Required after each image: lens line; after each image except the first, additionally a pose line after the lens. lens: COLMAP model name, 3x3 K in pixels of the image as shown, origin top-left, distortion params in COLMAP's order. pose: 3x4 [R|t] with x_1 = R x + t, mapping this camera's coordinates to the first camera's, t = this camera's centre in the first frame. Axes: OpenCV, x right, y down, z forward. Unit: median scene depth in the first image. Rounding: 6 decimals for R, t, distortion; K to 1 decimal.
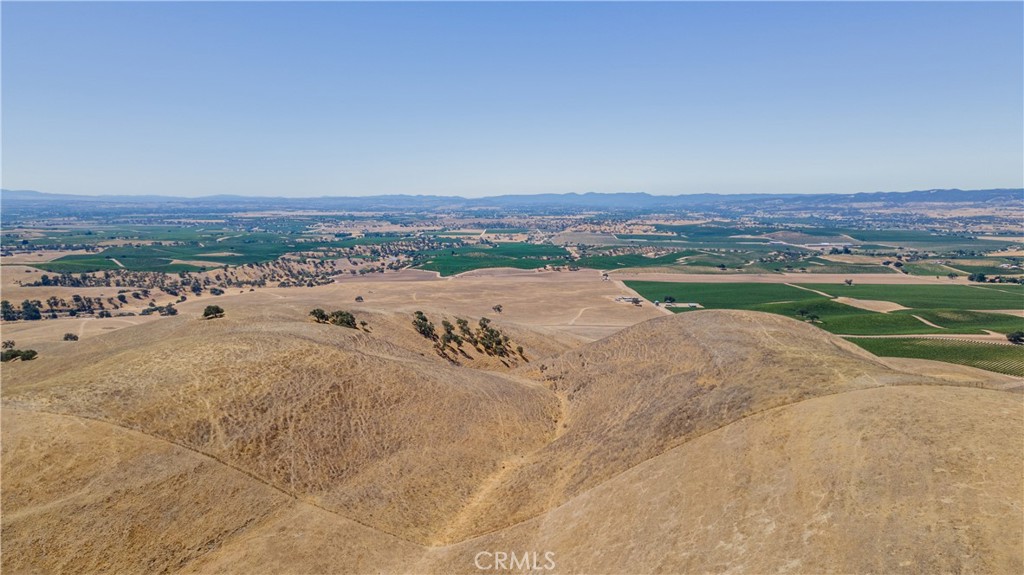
lens RADIAL K [[737.8, 0, 496.2], [0, 737.8, 284.2], [0, 0, 1]] dist [0.041327, 0.016828]
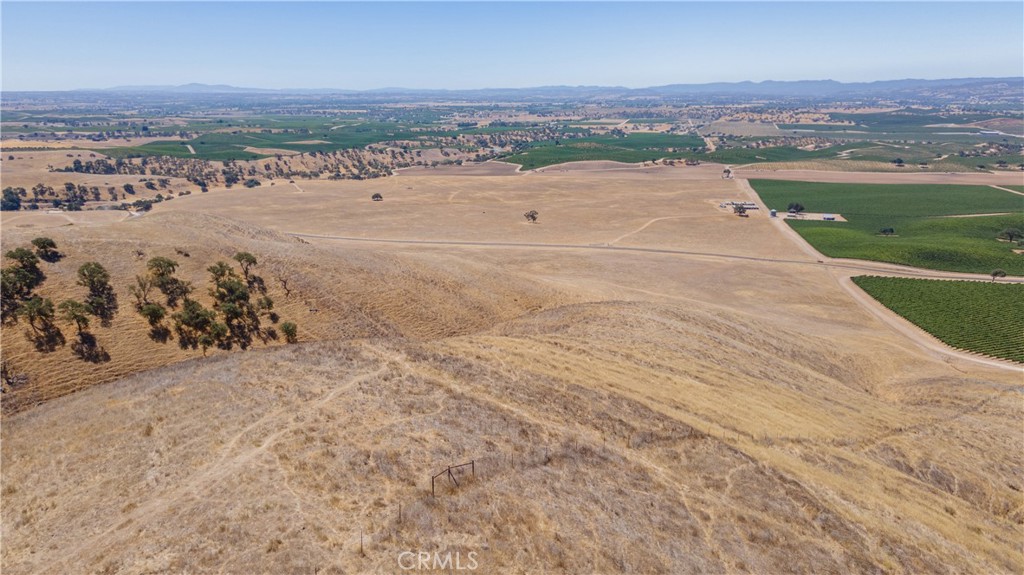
lens RADIAL K [[737.8, 0, 498.5], [0, 737.8, 280.9], [0, 0, 1]] dist [0.041327, 0.016828]
pose [[0.977548, 0.046871, -0.205433, 0.069627], [-0.018434, 0.990231, 0.138211, -0.001649], [0.209904, -0.131321, 0.968863, 0.164174]]
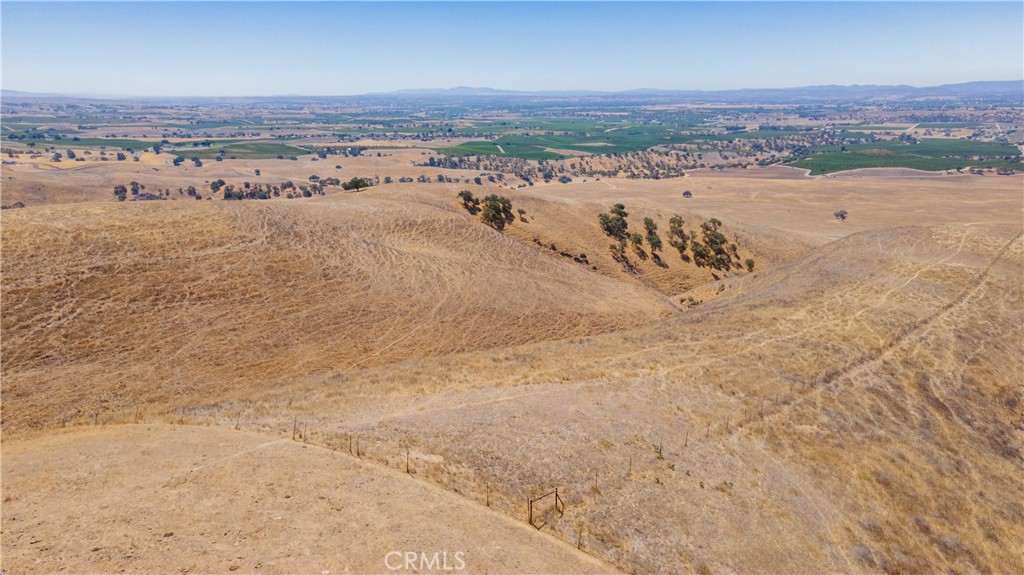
lens RADIAL K [[737.8, 0, 504.6], [0, 737.8, 277.0], [0, 0, 1]] dist [0.041327, 0.016828]
pose [[0.862550, 0.116581, -0.492357, 0.054267], [-0.052042, 0.988374, 0.142856, 0.001529], [0.503288, -0.097597, 0.858590, 0.056716]]
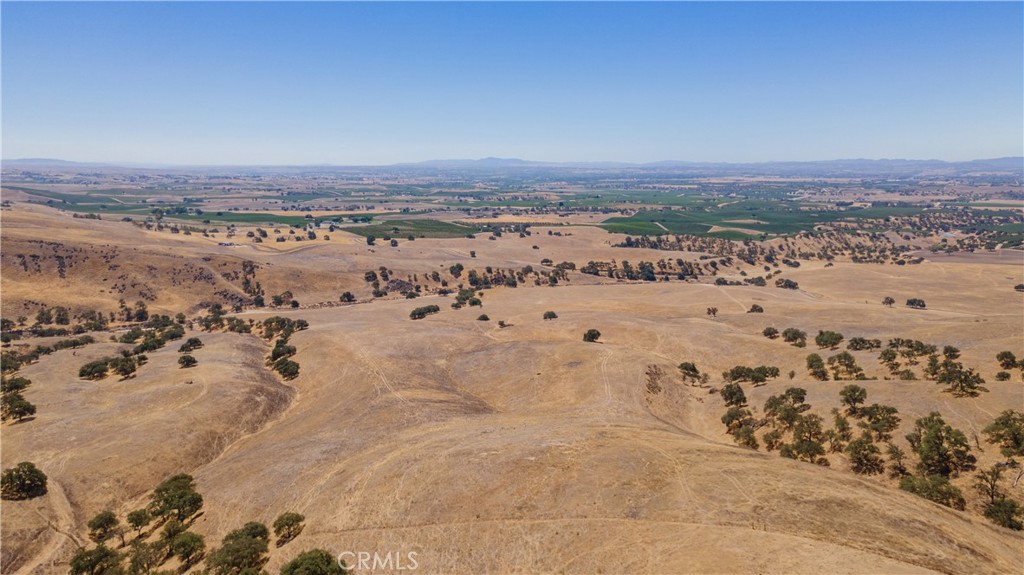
lens RADIAL K [[737.8, 0, 507.3], [0, 737.8, 287.2], [0, 0, 1]] dist [0.041327, 0.016828]
pose [[0.847252, 0.087749, -0.523894, -0.148428], [-0.061843, 0.995849, 0.066785, -0.000262], [0.527579, -0.024185, 0.849161, 0.009993]]
